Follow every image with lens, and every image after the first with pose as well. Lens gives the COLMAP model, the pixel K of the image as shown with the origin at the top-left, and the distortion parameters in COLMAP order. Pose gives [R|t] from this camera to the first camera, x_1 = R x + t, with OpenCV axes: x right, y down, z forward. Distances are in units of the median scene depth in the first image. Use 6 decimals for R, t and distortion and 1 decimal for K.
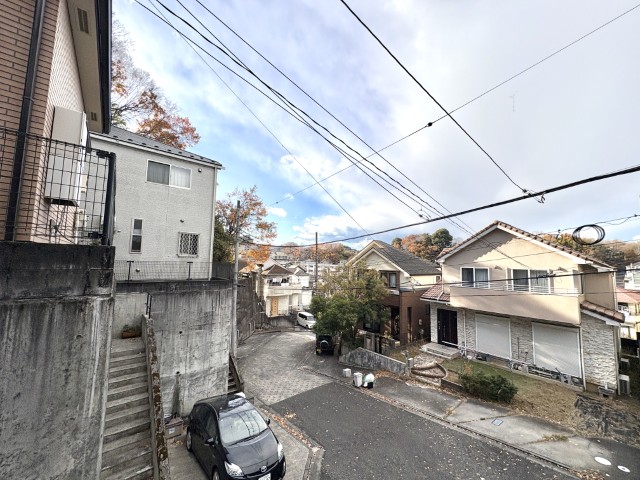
lens RADIAL K [[254.4, 0, 320.0], [0, 254.4, 240.0], [0, 0, 1]] dist [0.000421, -0.000064]
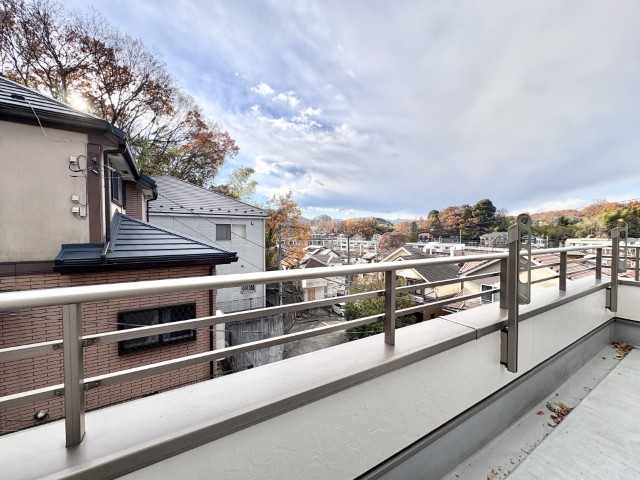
lens RADIAL K [[254.4, 0, 320.0], [0, 254.4, 240.0], [0, 0, 1]] dist [0.000421, -0.000064]
pose [[0.991306, -0.017831, -0.130361, 0.007414], [0.032617, 0.993152, 0.112187, -0.112439], [0.127468, -0.115463, 0.985099, -0.069889]]
